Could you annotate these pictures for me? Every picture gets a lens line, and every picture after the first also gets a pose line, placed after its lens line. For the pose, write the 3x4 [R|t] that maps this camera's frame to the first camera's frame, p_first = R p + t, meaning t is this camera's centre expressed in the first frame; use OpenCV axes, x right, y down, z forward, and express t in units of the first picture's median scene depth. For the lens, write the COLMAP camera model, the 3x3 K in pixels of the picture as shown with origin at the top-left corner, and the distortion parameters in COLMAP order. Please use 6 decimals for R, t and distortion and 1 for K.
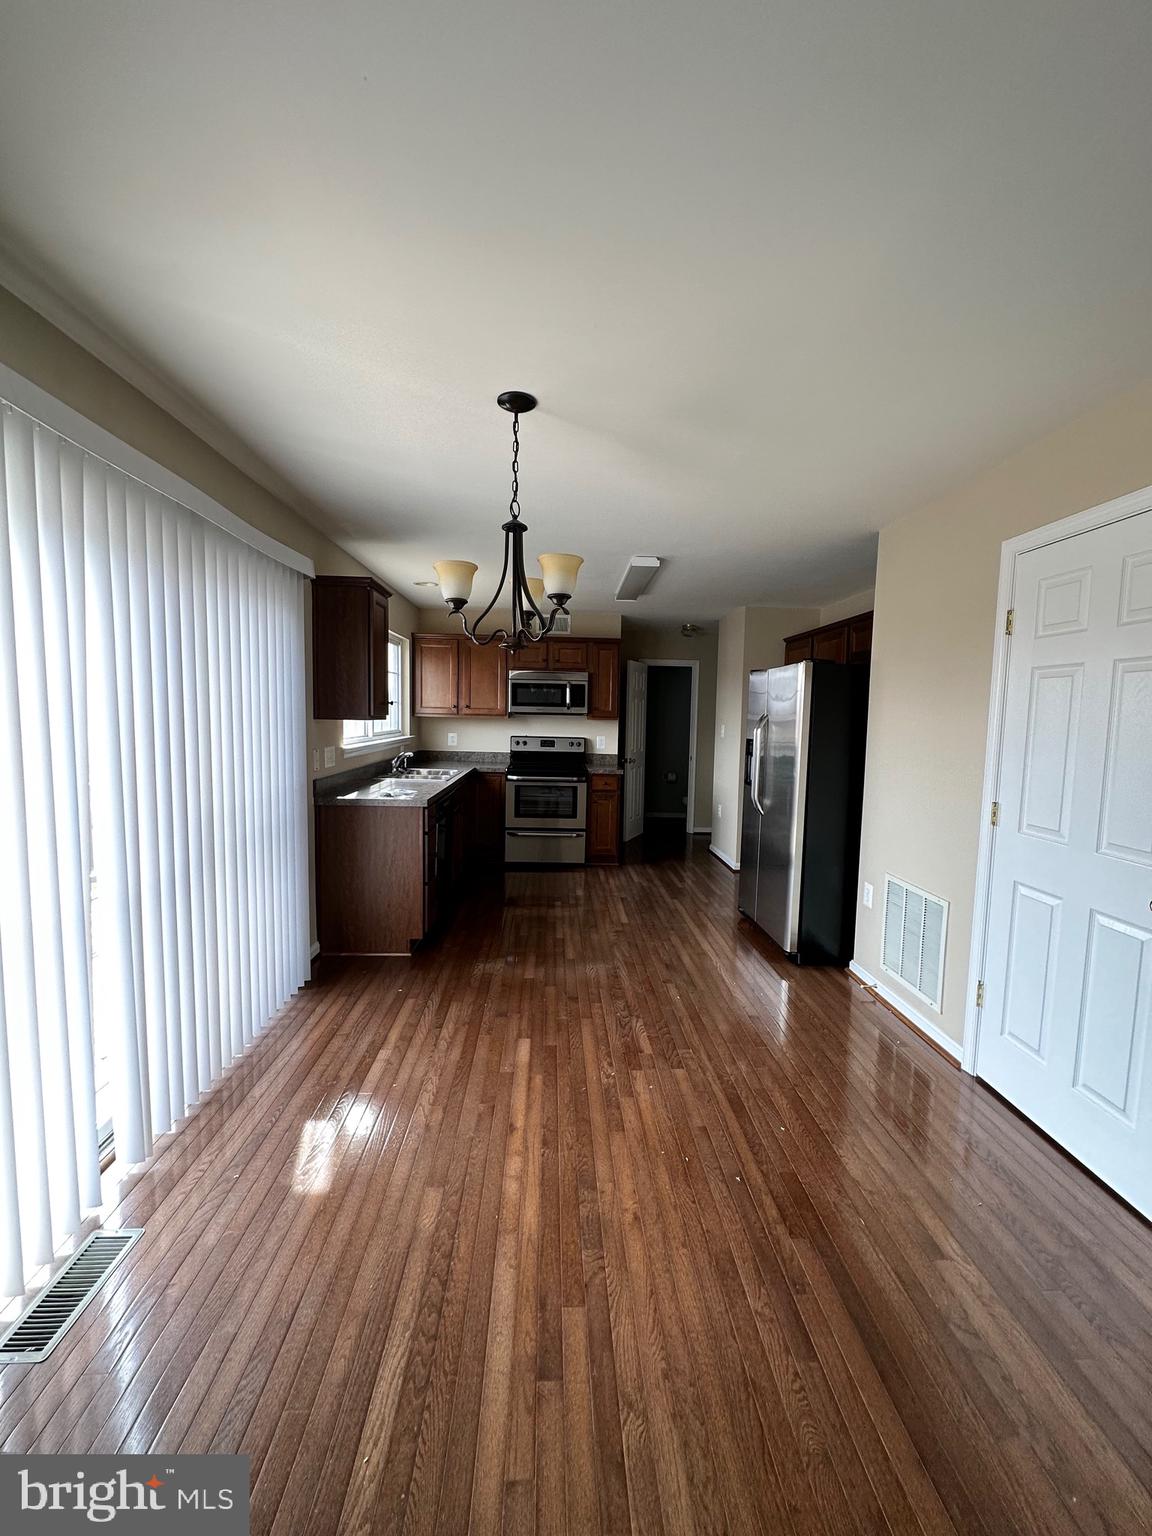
lens RADIAL K [[614.5, 0, 573.7], [0, 614.5, 769.9], [0, 0, 1]] dist [-0.004654, 0.000272]
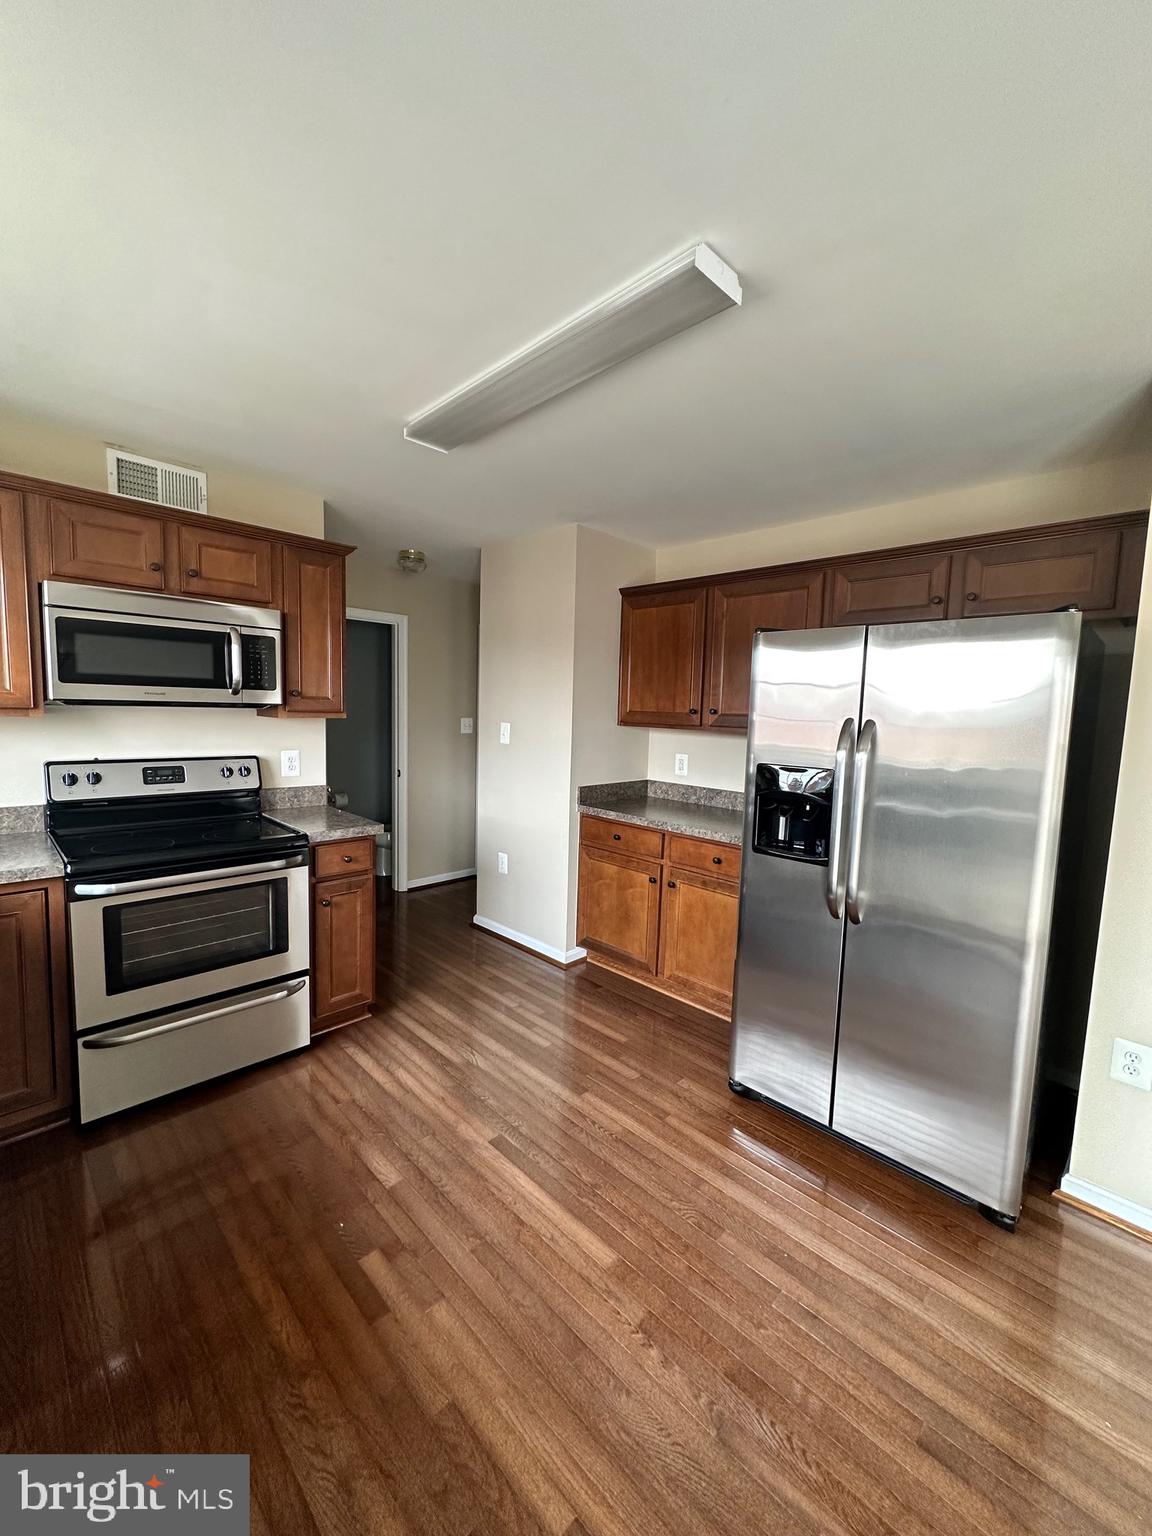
lens RADIAL K [[614.5, 0, 579.7], [0, 614.5, 765.0], [0, 0, 1]] dist [-0.004654, 0.000272]
pose [[0.729991, -0.064444, 0.680412, -0.125312], [0.045698, 0.997919, 0.045488, -0.058648], [-0.681928, -0.002113, 0.731417, 0.534355]]
